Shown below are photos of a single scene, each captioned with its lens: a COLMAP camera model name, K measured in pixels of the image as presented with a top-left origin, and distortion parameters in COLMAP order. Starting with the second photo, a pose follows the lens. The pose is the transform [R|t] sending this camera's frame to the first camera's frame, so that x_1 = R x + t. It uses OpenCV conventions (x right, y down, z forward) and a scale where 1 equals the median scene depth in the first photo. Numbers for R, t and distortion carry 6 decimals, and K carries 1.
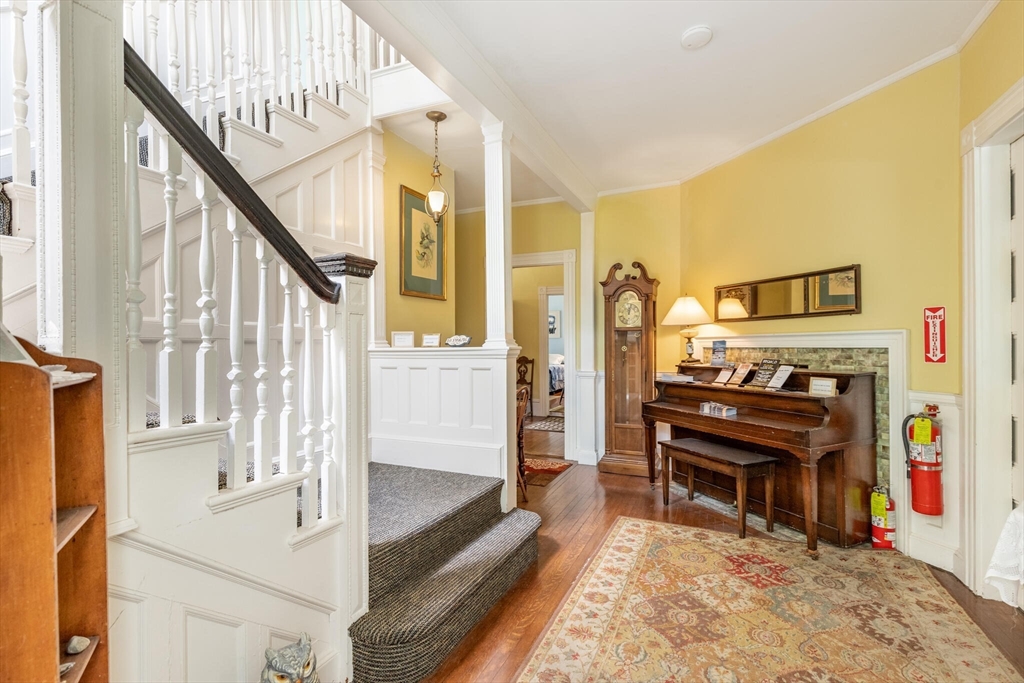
lens RADIAL K [[468.5, 0, 517.0], [0, 468.5, 343.1], [0, 0, 1]] dist [0.000133, -0.000178]
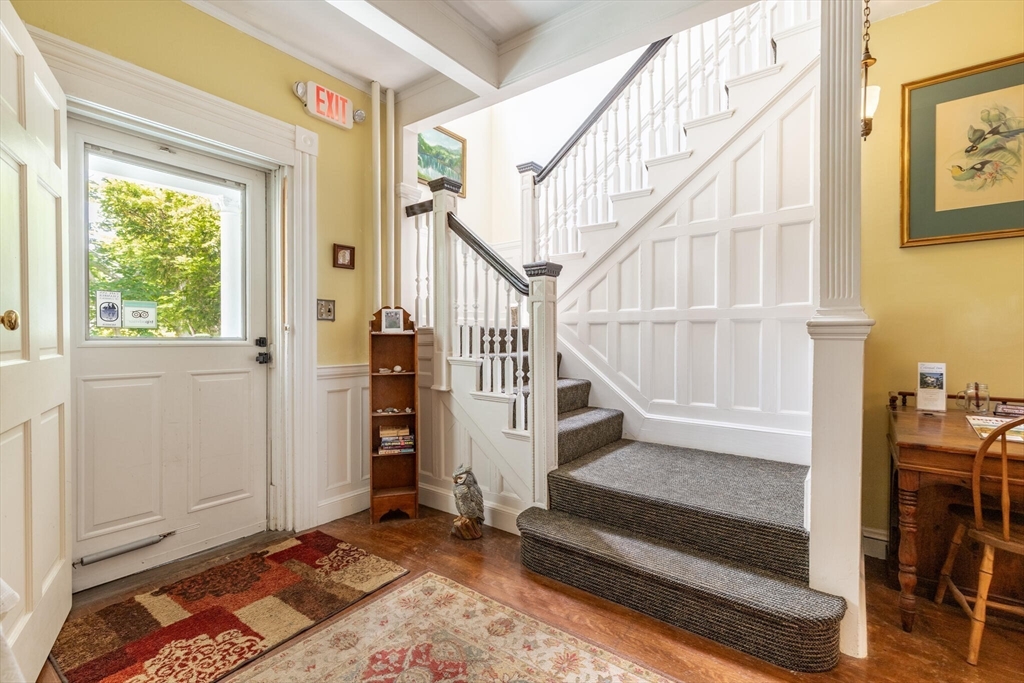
lens RADIAL K [[468.5, 0, 517.0], [0, 468.5, 343.1], [0, 0, 1]] dist [0.000133, -0.000178]
pose [[-0.220121, 0.010587, -0.975415, 0.719615], [-0.001301, 0.999937, 0.011147, 0.035904], [0.975472, 0.003723, -0.220094, 0.821613]]
